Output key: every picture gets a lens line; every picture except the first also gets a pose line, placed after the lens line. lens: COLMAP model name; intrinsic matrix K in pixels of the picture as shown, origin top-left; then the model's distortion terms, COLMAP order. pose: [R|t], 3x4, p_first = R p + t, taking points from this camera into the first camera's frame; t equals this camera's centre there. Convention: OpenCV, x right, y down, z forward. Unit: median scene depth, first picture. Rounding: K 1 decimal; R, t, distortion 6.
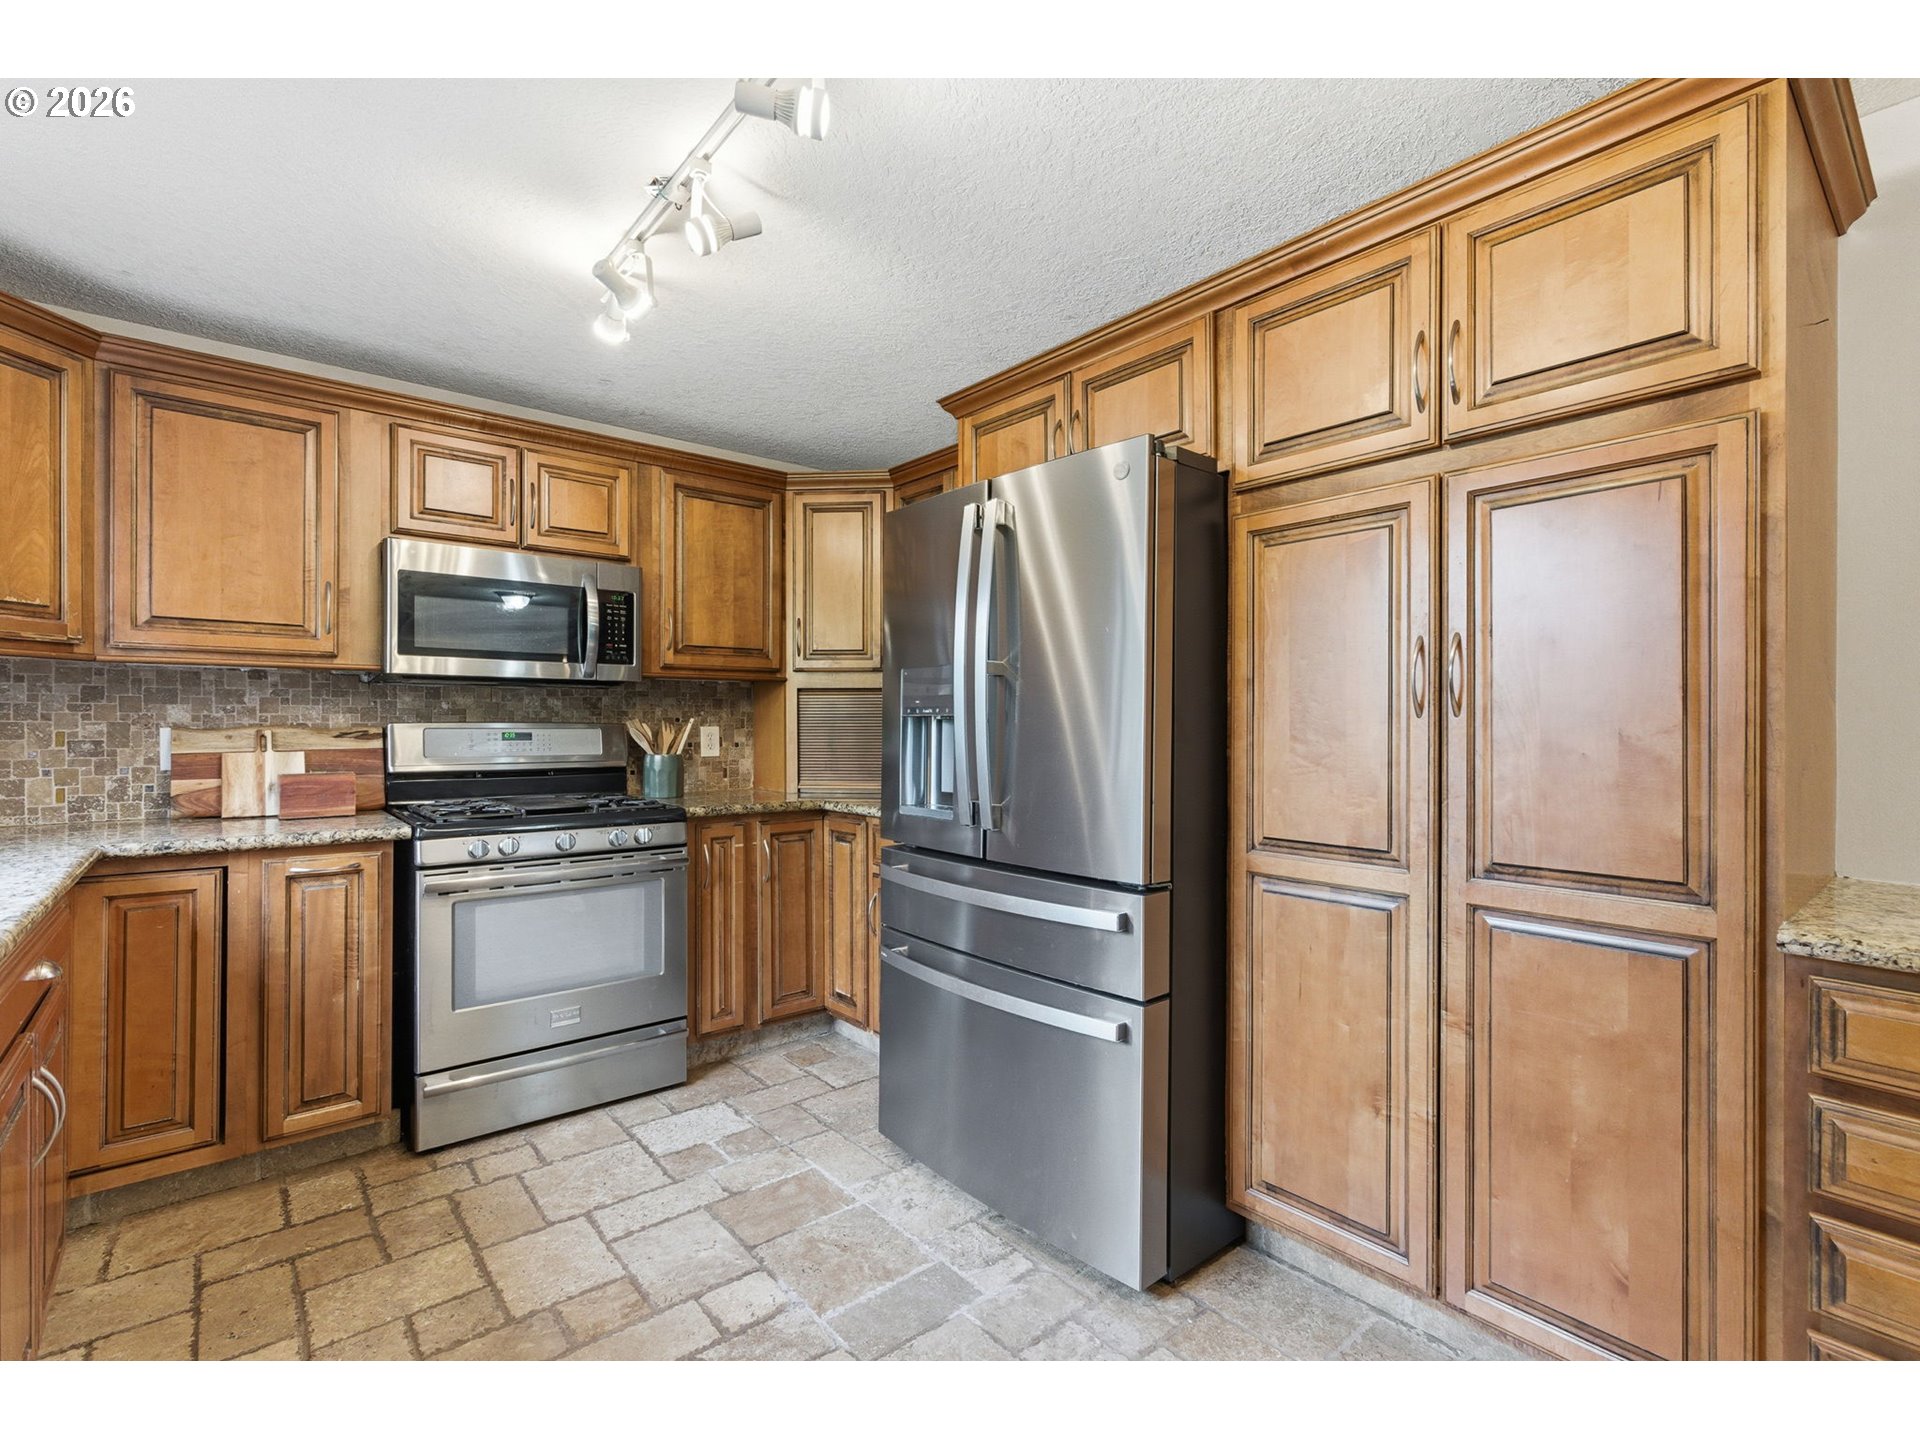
lens RADIAL K [[870.1, 0, 963.7], [0, 870.1, 723.8], [0, 0, 1]] dist [-0.004460, 0.002478]
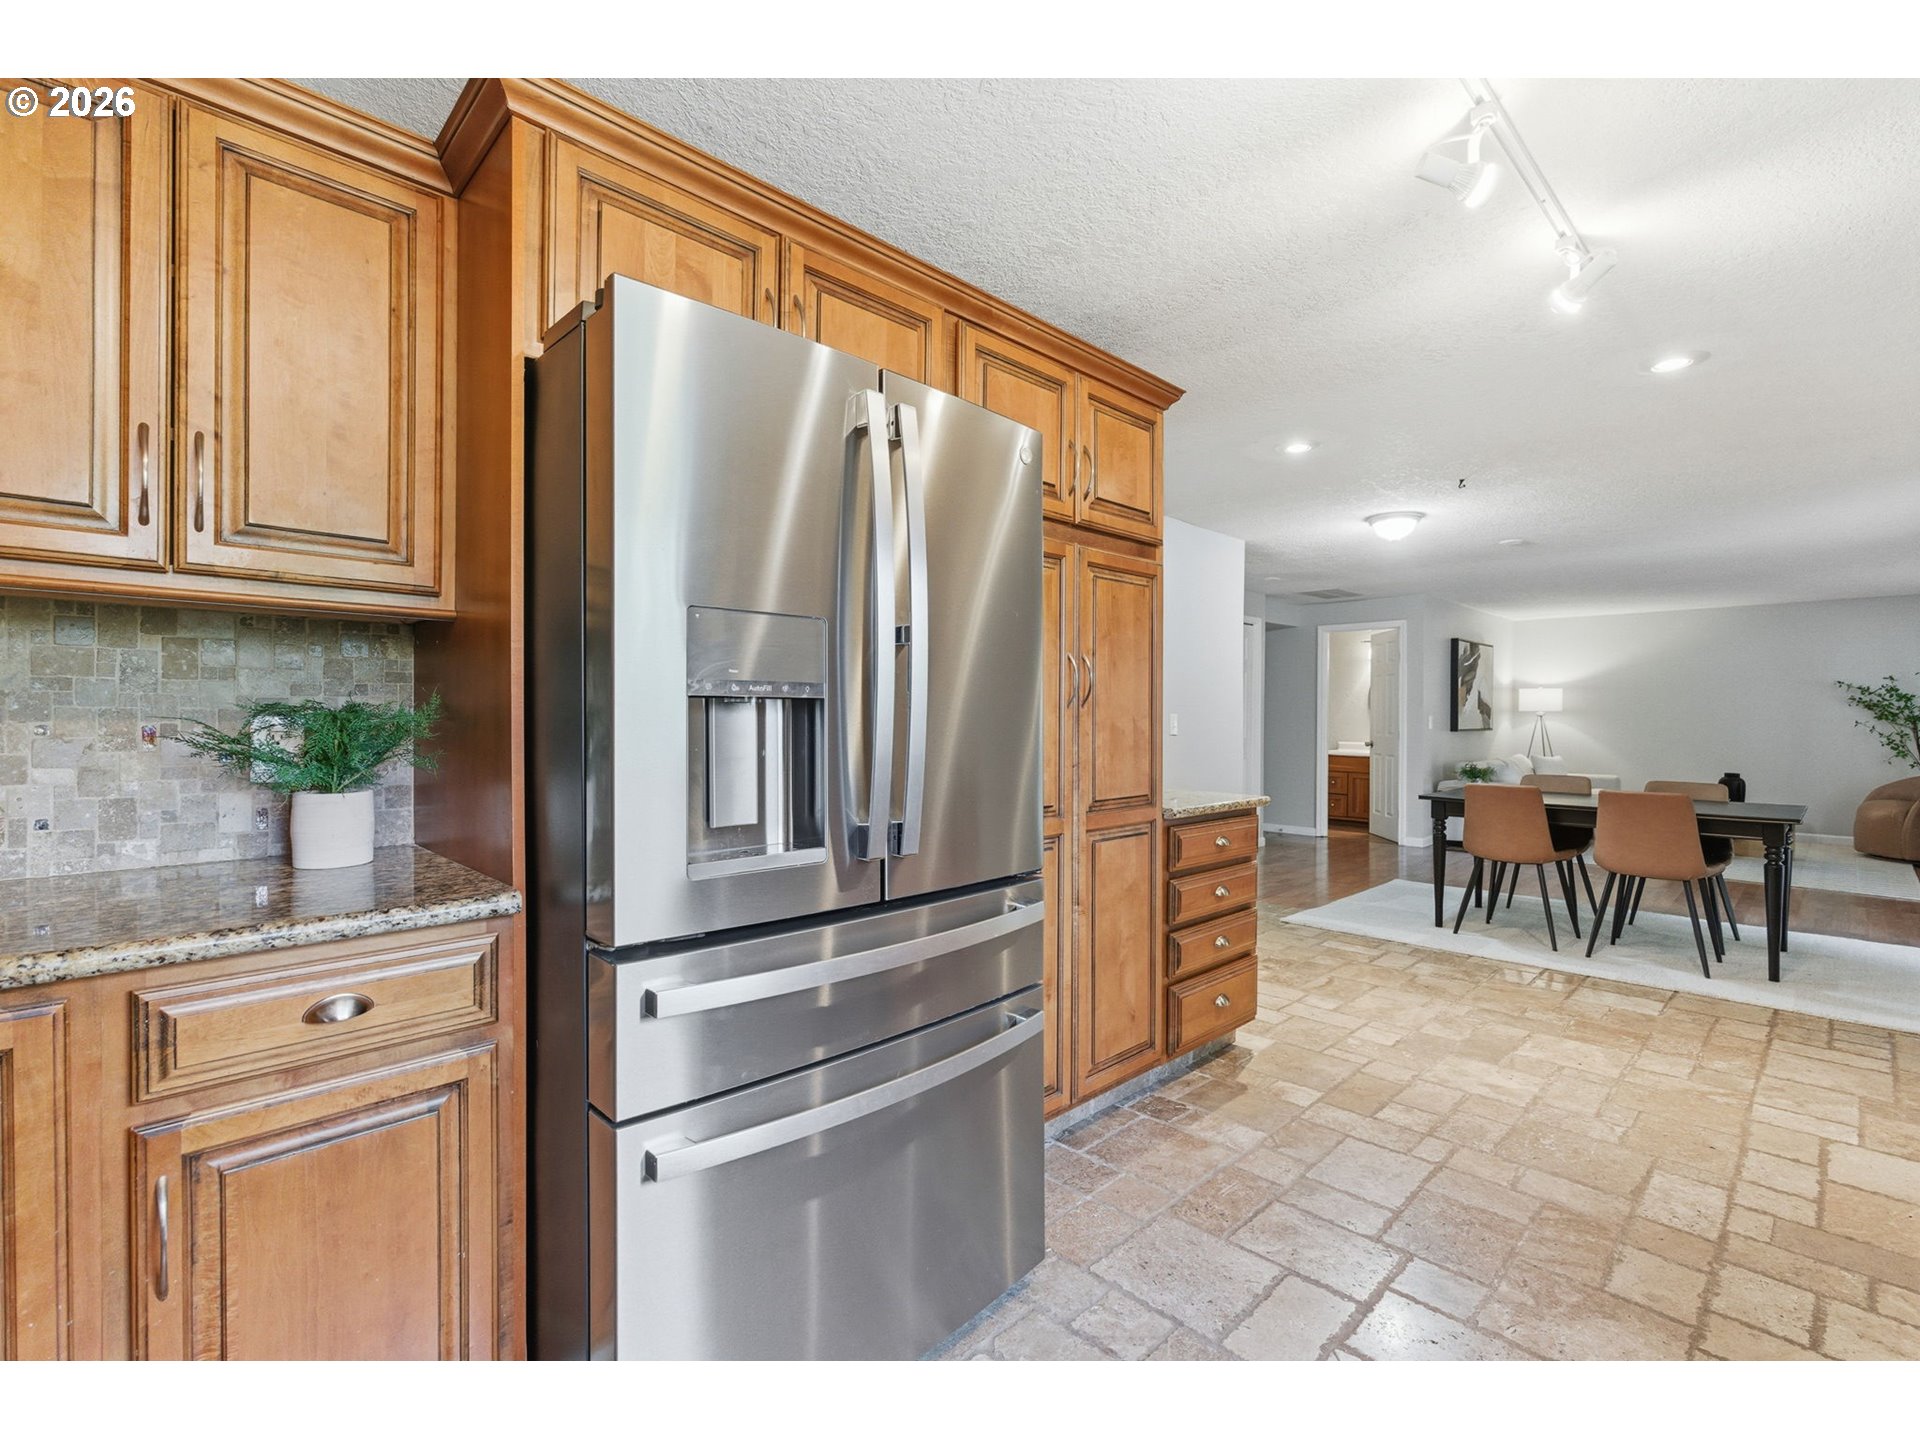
lens RADIAL K [[870.1, 0, 952.5], [0, 870.1, 722.0], [0, 0, 1]] dist [-0.004460, 0.002478]
pose [[-0.071127, -0.010774, 0.997409, -0.582562], [-0.003660, 0.999938, 0.010540, 0.000174], [-0.997461, -0.002900, -0.071162, 0.840999]]
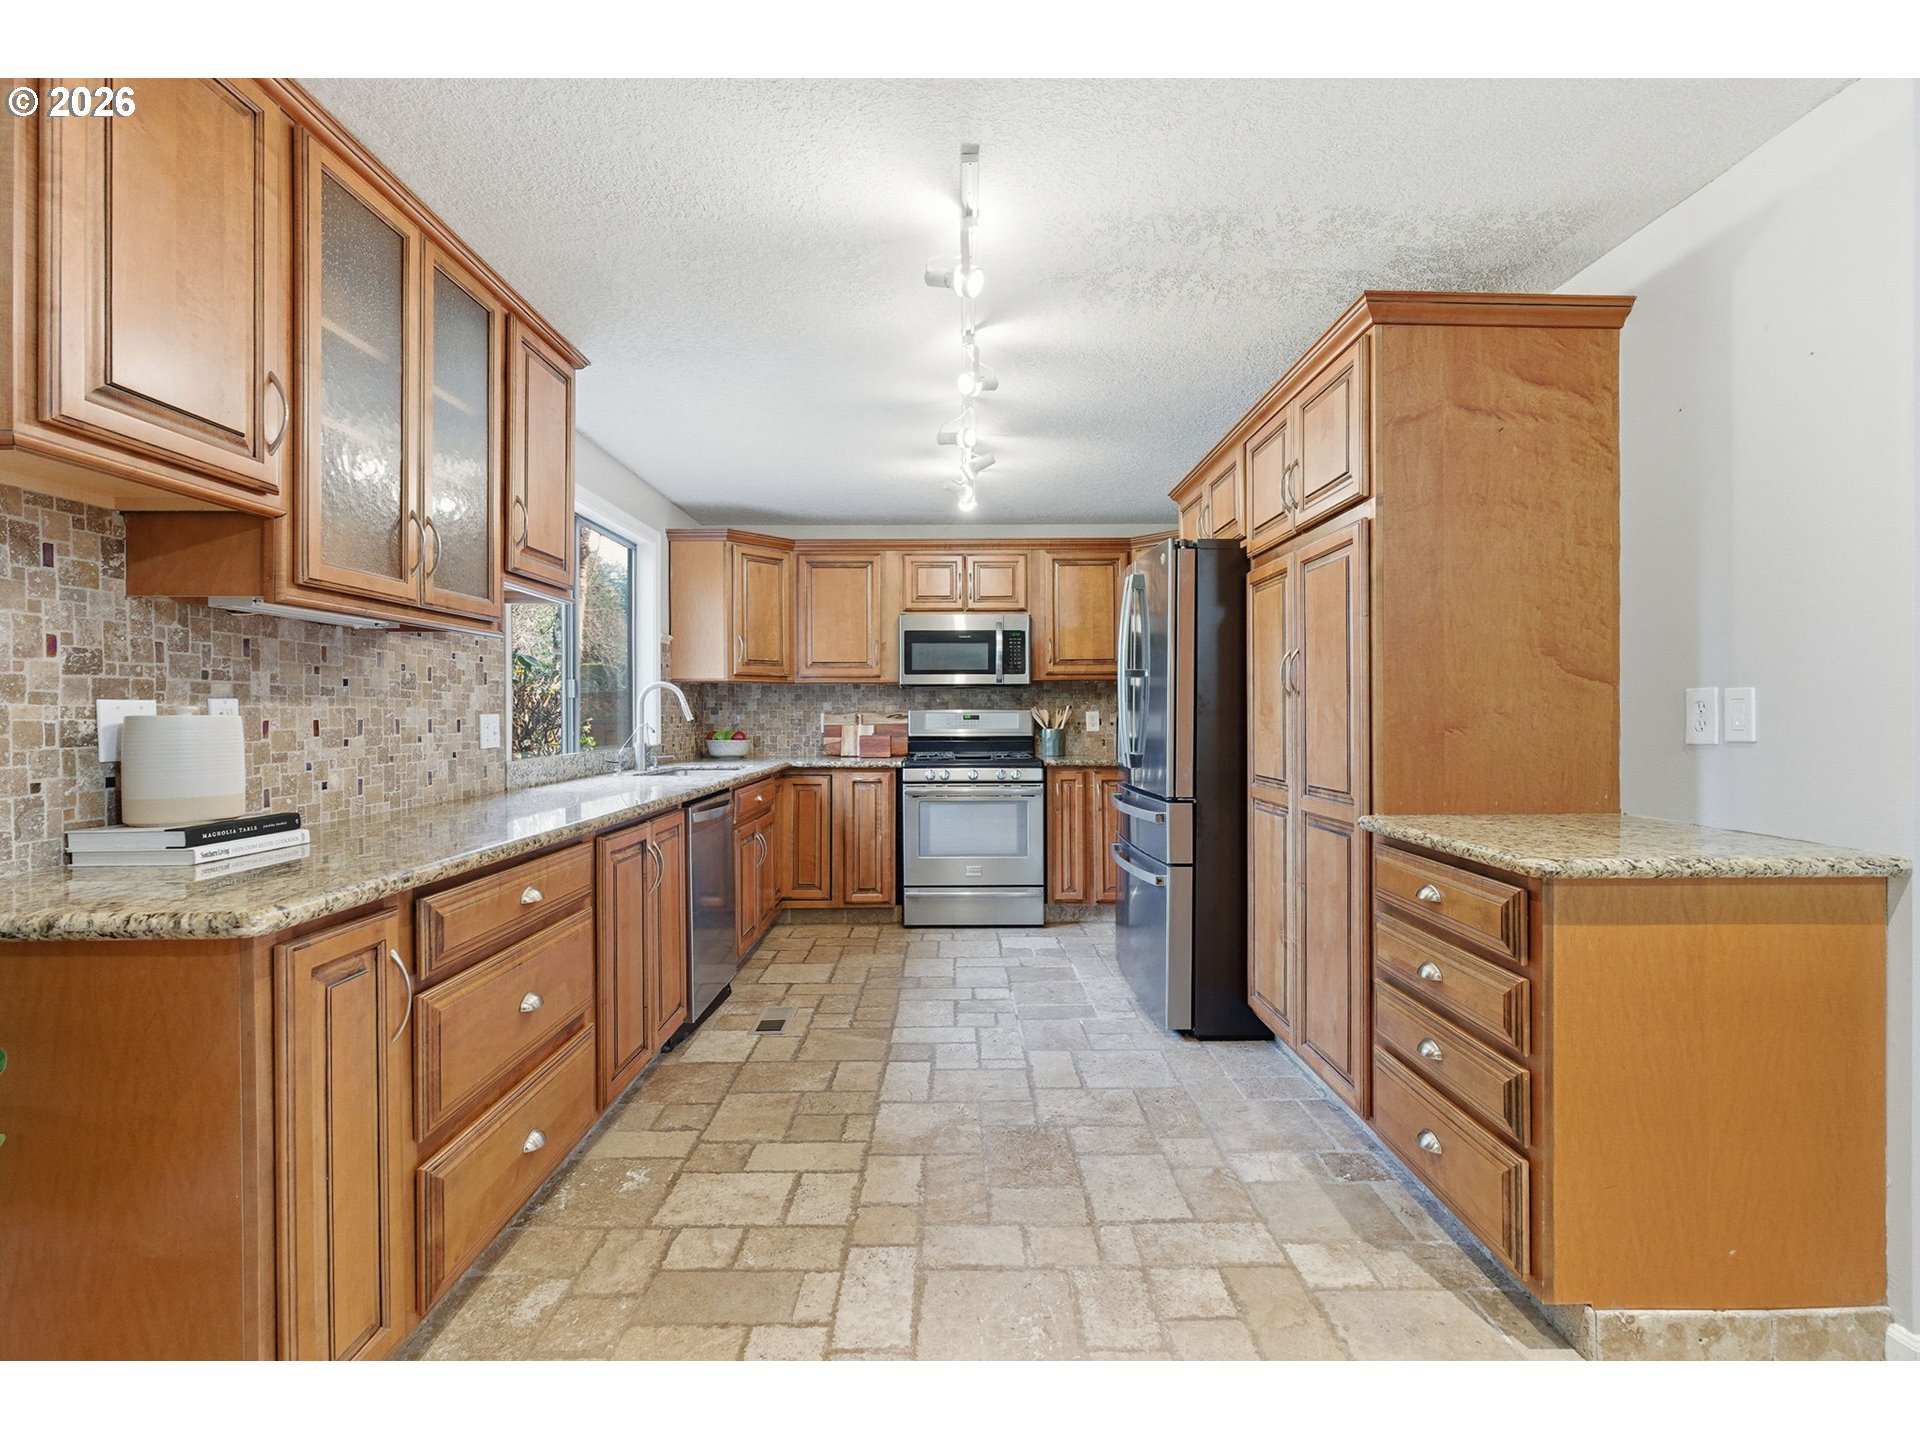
lens RADIAL K [[870.1, 0, 970.0], [0, 870.1, 716.9], [0, 0, 1]] dist [-0.004460, 0.002478]
pose [[0.776071, -0.004657, -0.630628, 0.711067], [0.006292, 0.999980, 0.000358, 0.015939], [0.630614, -0.004245, 0.776085, -0.429411]]
